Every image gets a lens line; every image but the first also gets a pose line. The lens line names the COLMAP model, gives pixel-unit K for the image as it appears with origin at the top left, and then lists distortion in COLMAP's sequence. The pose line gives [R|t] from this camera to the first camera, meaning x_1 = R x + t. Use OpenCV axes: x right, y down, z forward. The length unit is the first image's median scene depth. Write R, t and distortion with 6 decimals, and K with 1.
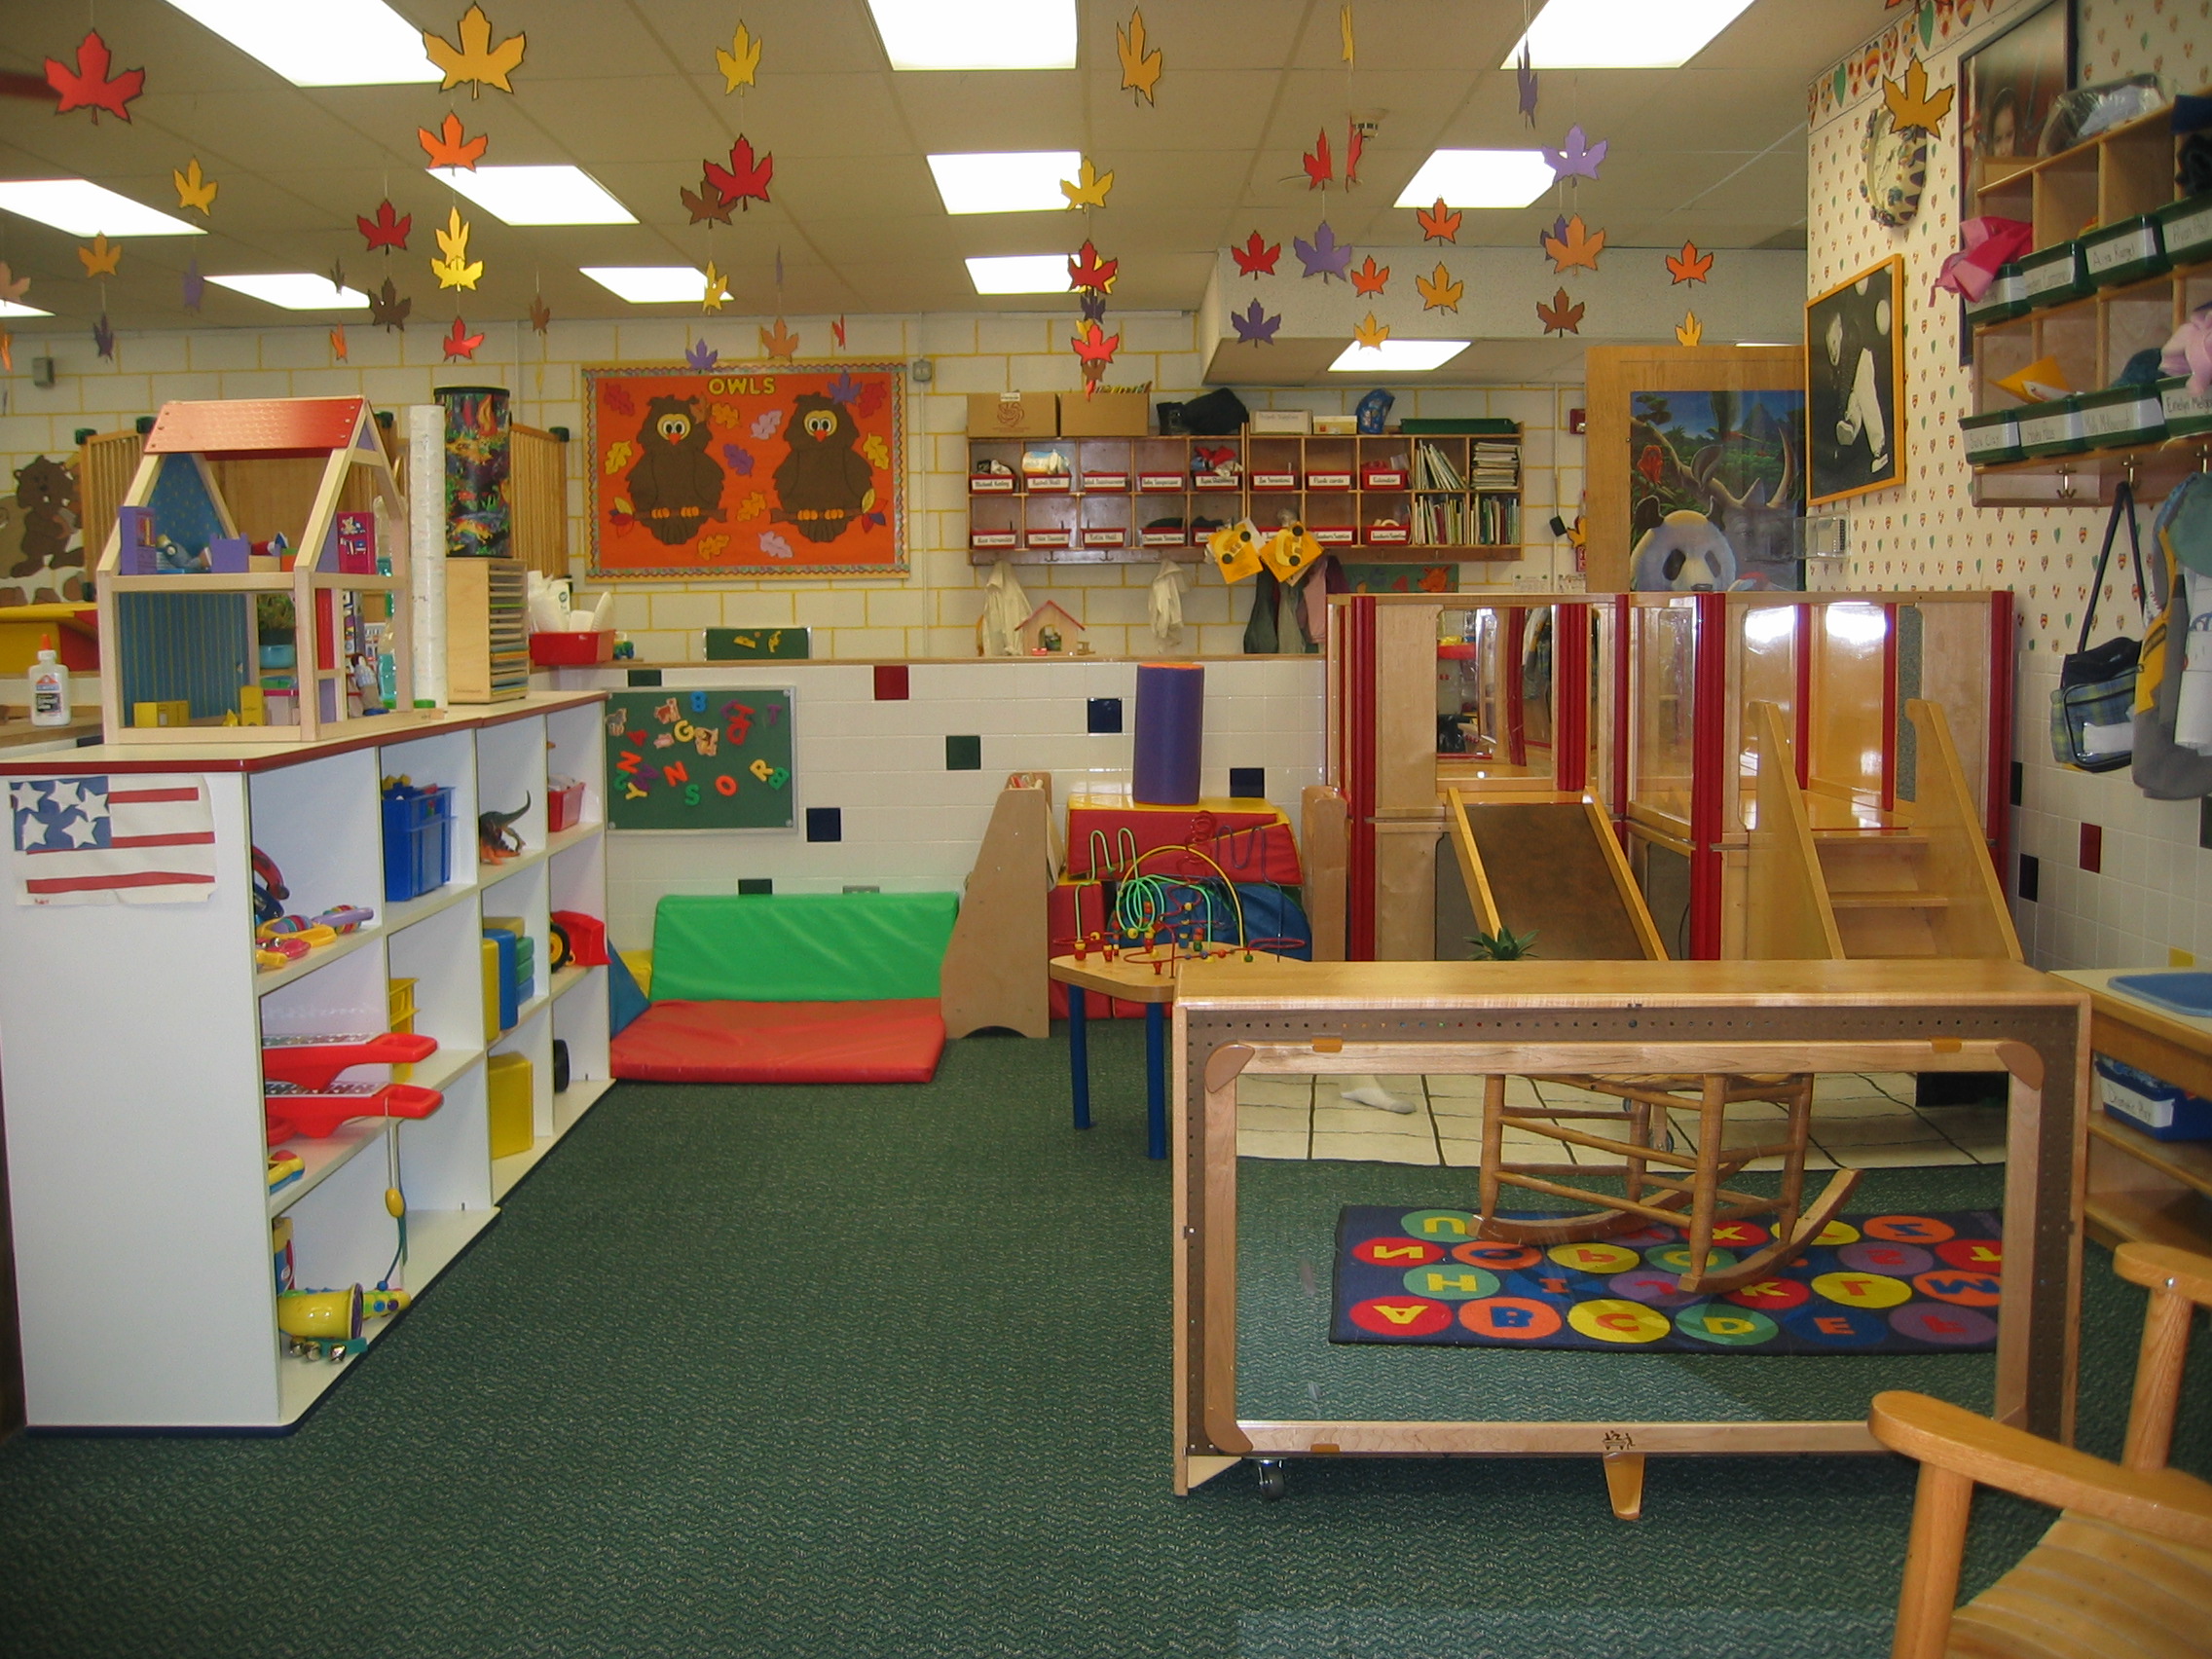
lens RADIAL K [[2216.6, 0, 1070.6], [0, 2216.6, 764.6], [0, 0, 1]] dist [-0.083754, 0.000000]
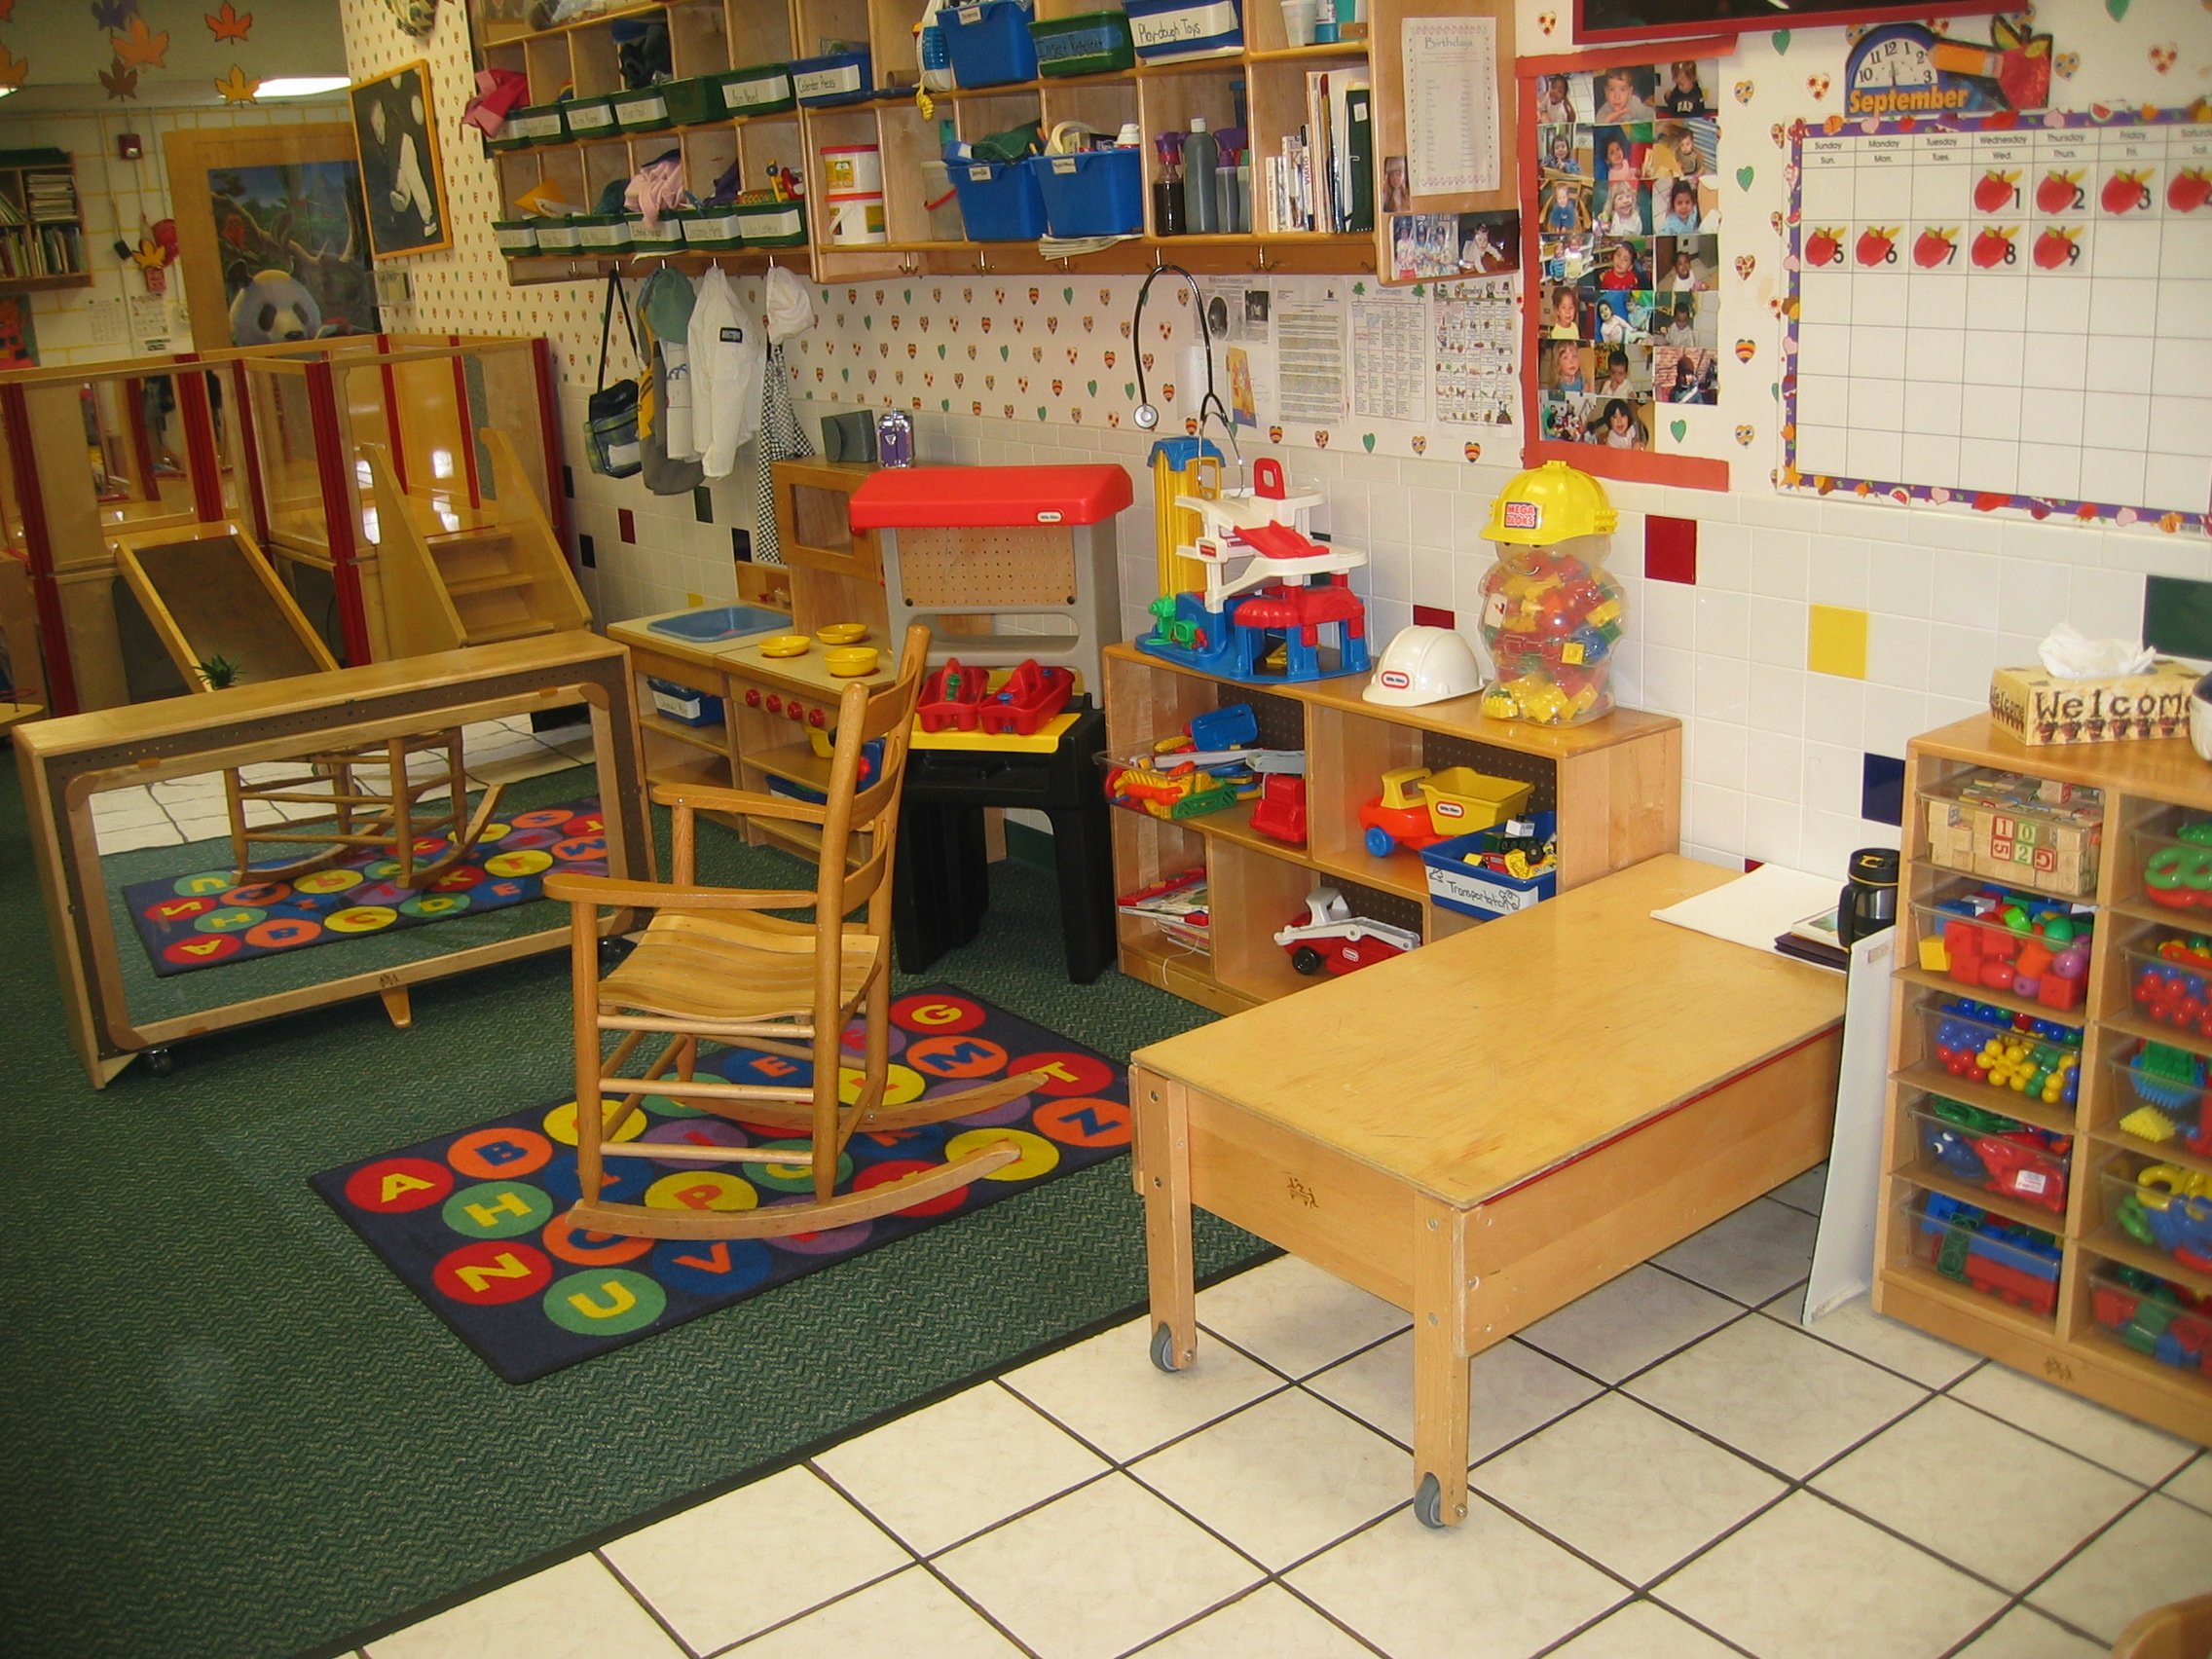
lens RADIAL K [[2216.6, 0, 1105.3], [0, 2216.6, 843.0], [0, 0, 1]] dist [-0.083754, 0.000000]
pose [[0.795755, -0.206729, 0.569243, -0.142336], [0.093525, 0.970608, 0.221751, -0.054953], [-0.598354, -0.123221, 0.791700, -0.352376]]
